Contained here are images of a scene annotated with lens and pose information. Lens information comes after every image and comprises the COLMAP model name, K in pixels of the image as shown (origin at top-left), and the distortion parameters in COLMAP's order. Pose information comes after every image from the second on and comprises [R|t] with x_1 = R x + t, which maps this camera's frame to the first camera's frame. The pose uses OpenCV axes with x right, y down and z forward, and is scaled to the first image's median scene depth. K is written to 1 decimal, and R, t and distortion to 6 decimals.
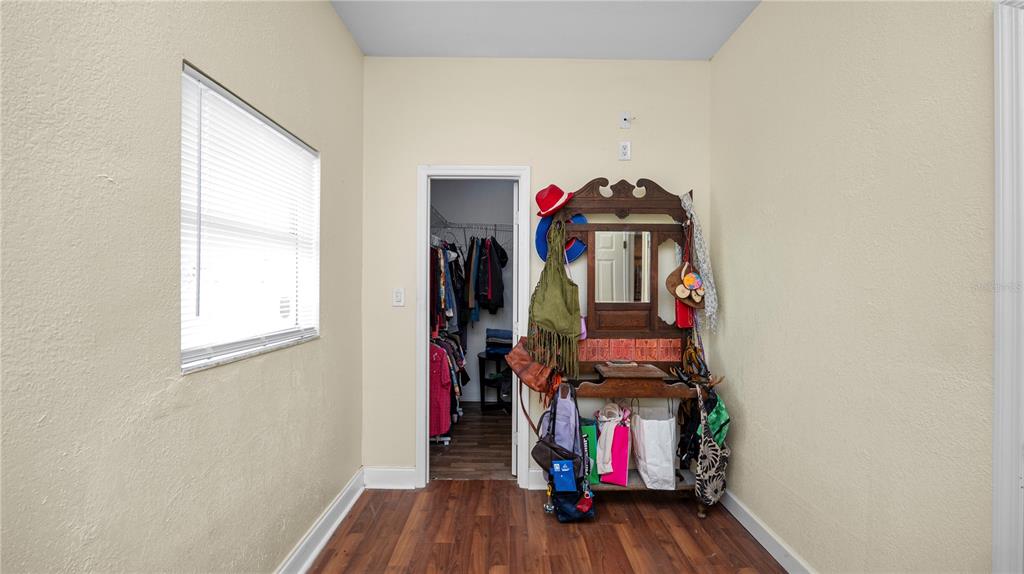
lens RADIAL K [[420.6, 0, 513.8], [0, 420.6, 284.0], [0, 0, 1]] dist [-0.001085, -0.000010]
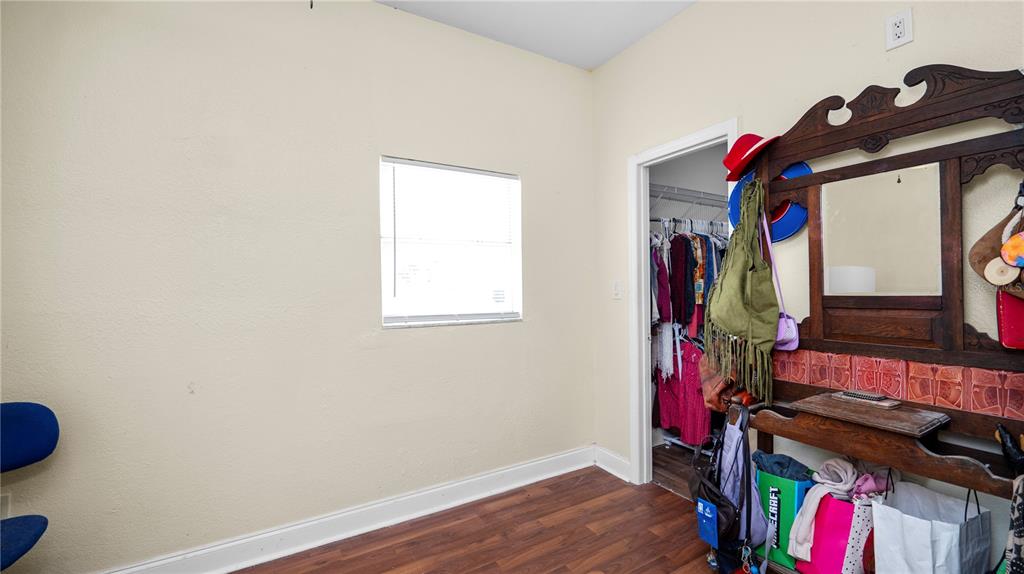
lens RADIAL K [[421.6, 0, 512.0], [0, 421.6, 287.0], [0, 0, 1]] dist [-0.004424, 0.000003]
pose [[0.502968, -0.014954, -0.864176, 0.514282], [0.016147, 0.999838, -0.007903, 0.028639], [0.864154, -0.009979, 0.503128, 0.273726]]
